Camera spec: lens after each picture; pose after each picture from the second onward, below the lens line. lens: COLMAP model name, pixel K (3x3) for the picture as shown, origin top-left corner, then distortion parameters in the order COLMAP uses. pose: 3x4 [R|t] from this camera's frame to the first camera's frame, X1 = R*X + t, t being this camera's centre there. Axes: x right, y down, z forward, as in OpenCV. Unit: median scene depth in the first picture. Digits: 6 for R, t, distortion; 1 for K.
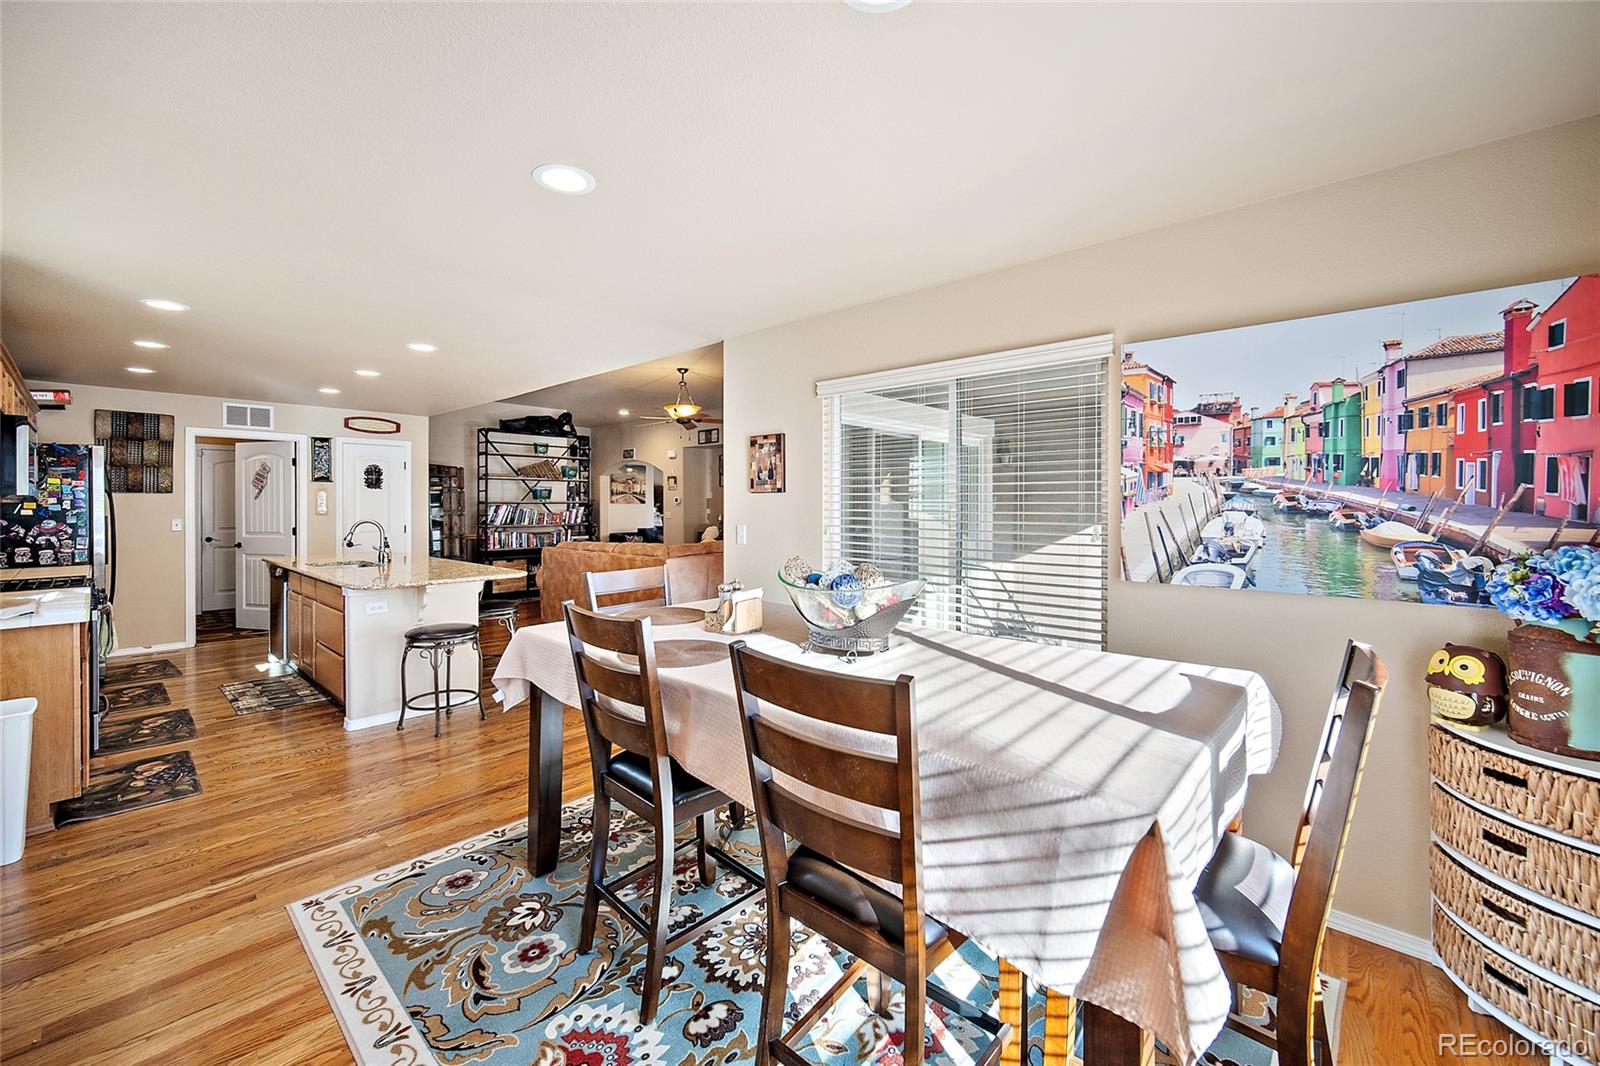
lens RADIAL K [[645.0, 0, 800.1], [0, 645.0, 505.9], [0, 0, 1]] dist [-0.003335, -0.000133]
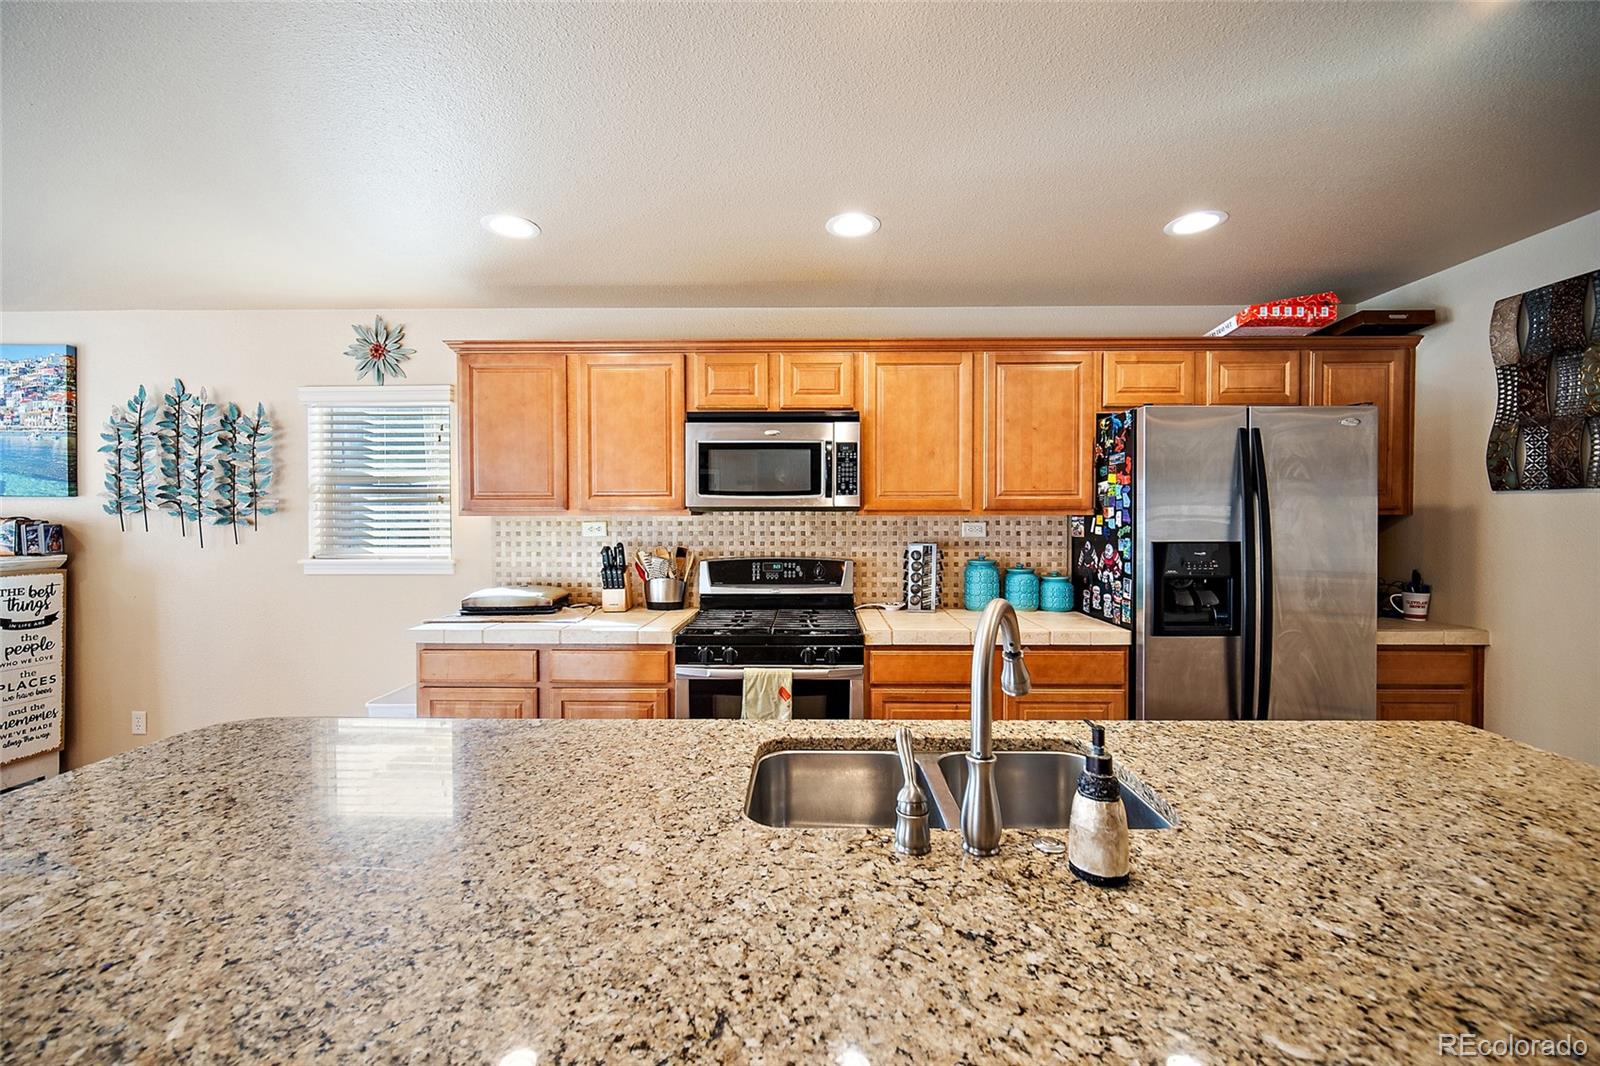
lens RADIAL K [[628.9, 0, 804.4], [0, 628.9, 518.2], [0, 0, 1]] dist [-0.003754, 0.001172]
pose [[-0.753522, 0.004526, -0.657407, -0.705847], [-0.000981, 0.999967, 0.008010, -0.009230], [0.657422, 0.006680, -0.753493, 1.553311]]
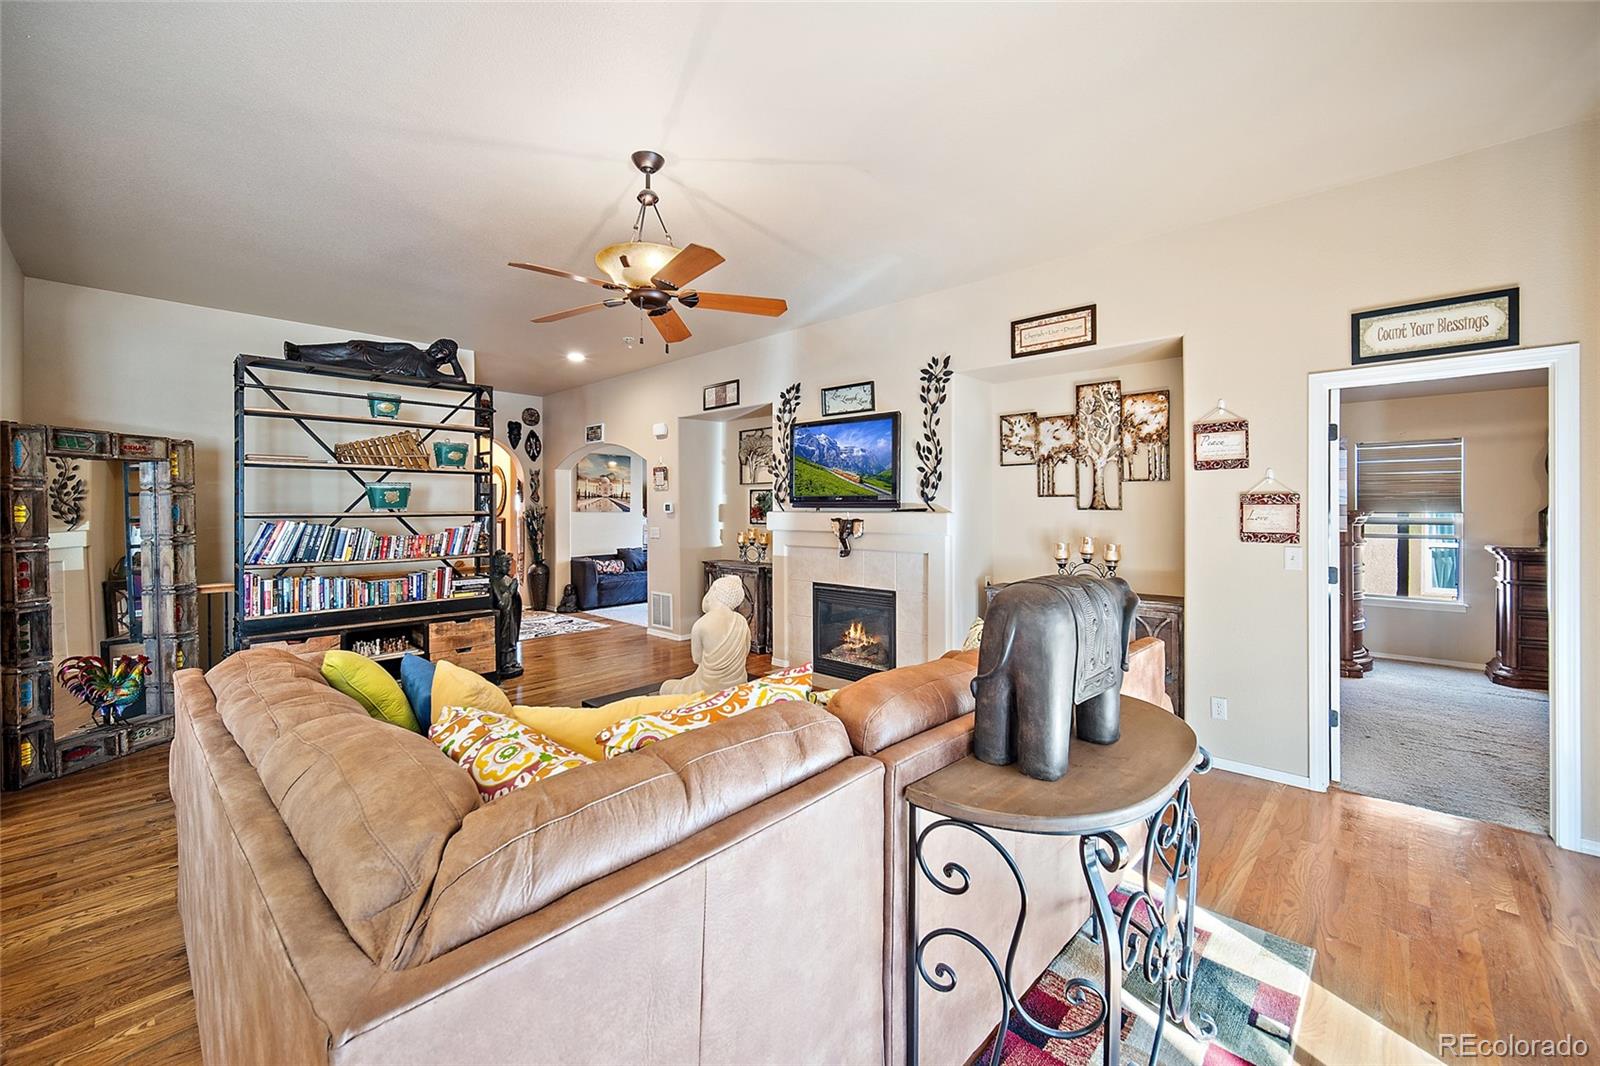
lens RADIAL K [[645.0, 0, 802.0], [0, 645.0, 509.7], [0, 0, 1]] dist [-0.003335, -0.000133]
pose [[0.999789, -0.001800, -0.020486, -0.182123], [0.001815, 0.999998, 0.000732, -0.022850], [0.020484, -0.000769, 0.999790, 1.331679]]
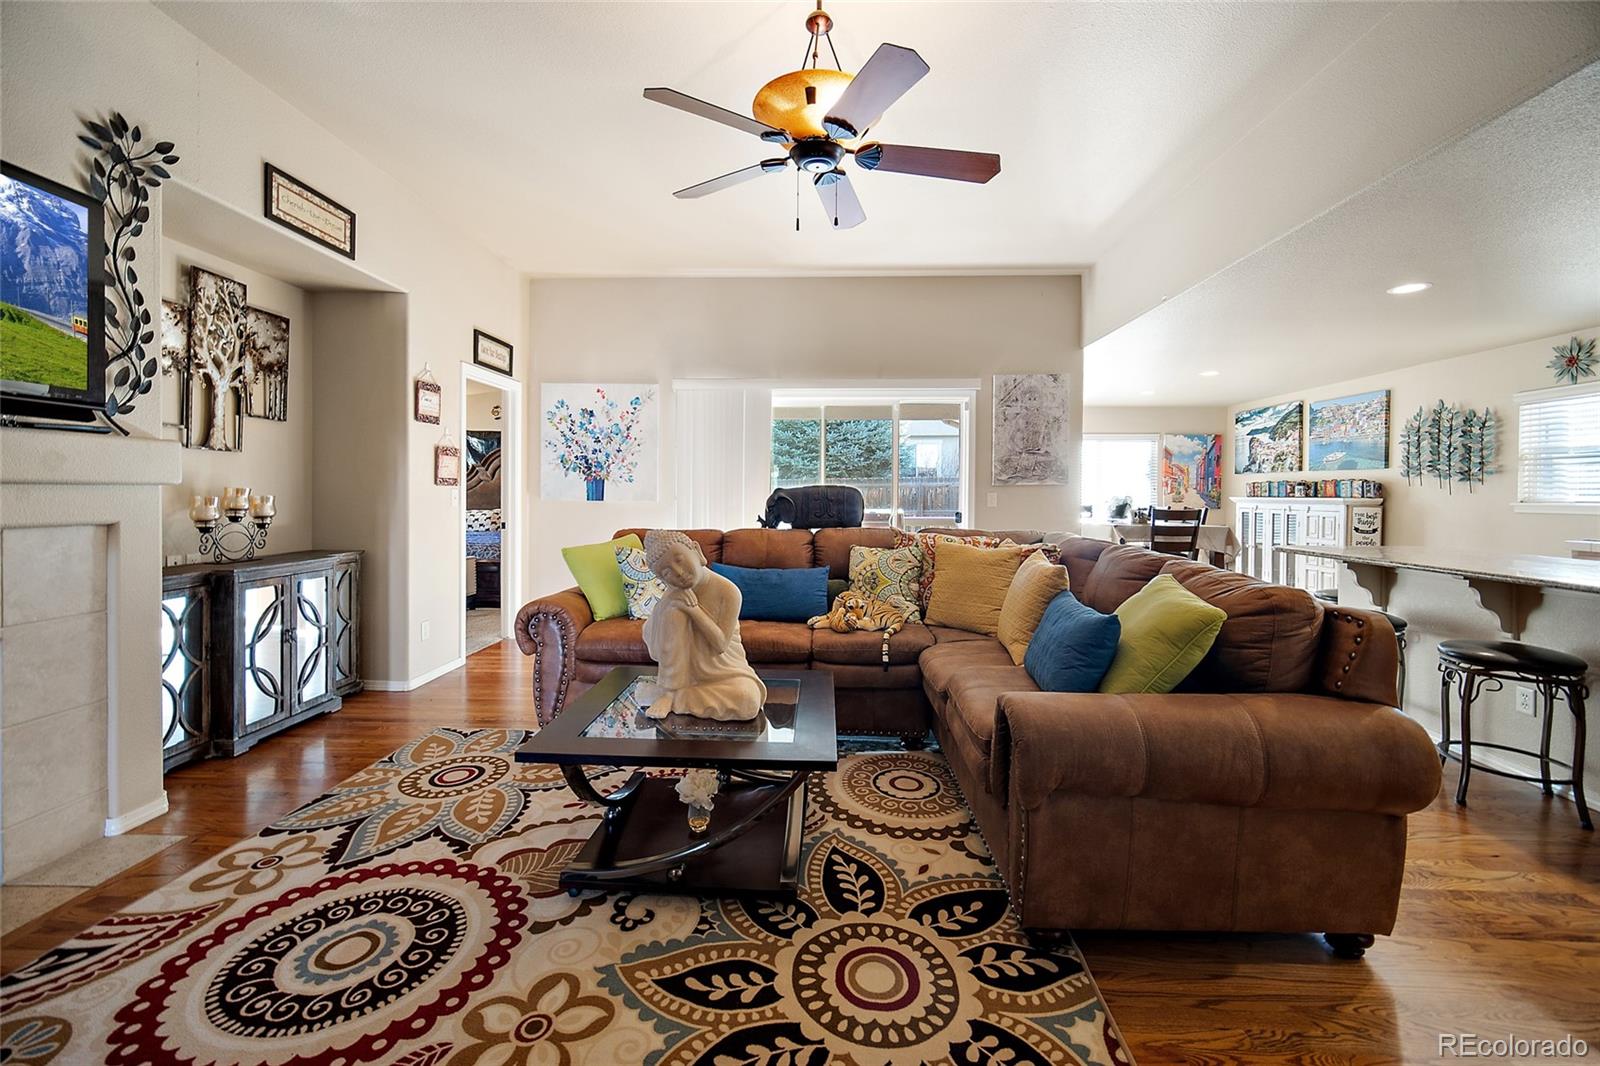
lens RADIAL K [[645.0, 0, 800.1], [0, 645.0, 504.7], [0, 0, 1]] dist [-0.003335, -0.000133]
pose [[-0.634319, -0.018129, 0.772859, -0.847526], [-0.002760, 0.999772, 0.021187, 0.033368], [-0.773066, 0.011306, -0.634224, 2.521952]]
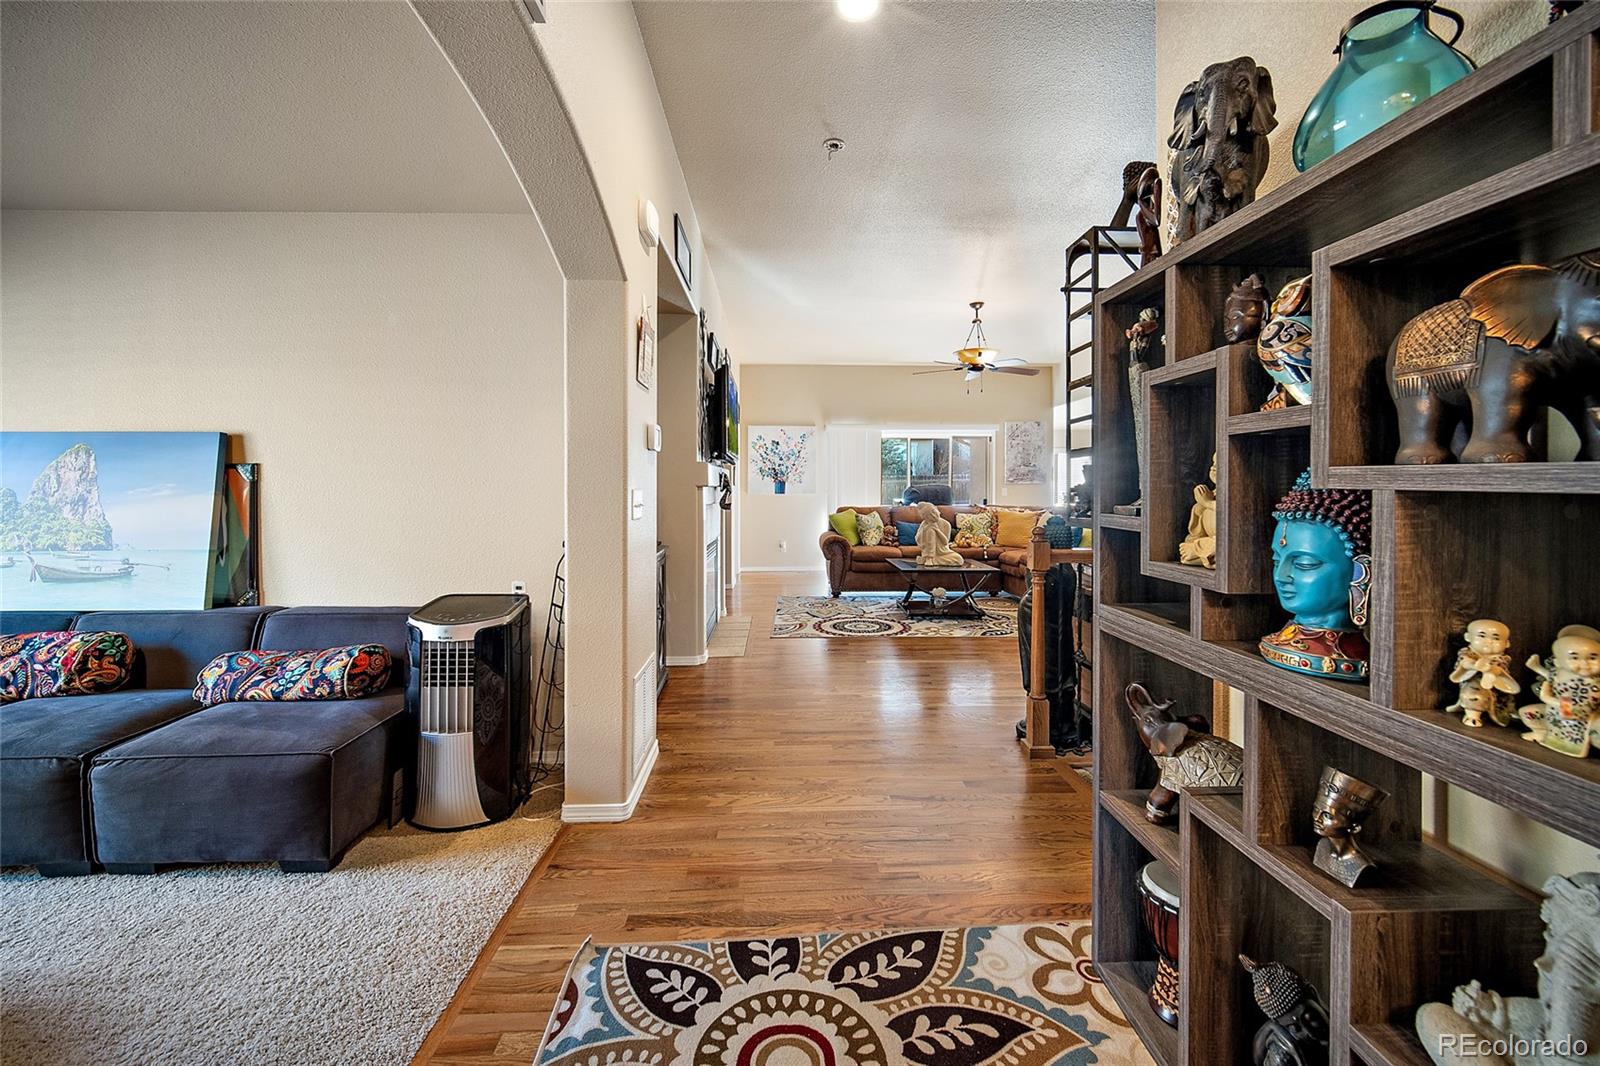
lens RADIAL K [[645.0, 0, 805.0], [0, 645.0, 482.2], [0, 0, 1]] dist [-0.003335, -0.000133]
pose [[-0.692210, 0.007280, 0.721659, -1.318515], [0.002770, 0.999969, -0.007431, 0.030068], [-0.721691, -0.003145, -0.692209, 3.652684]]
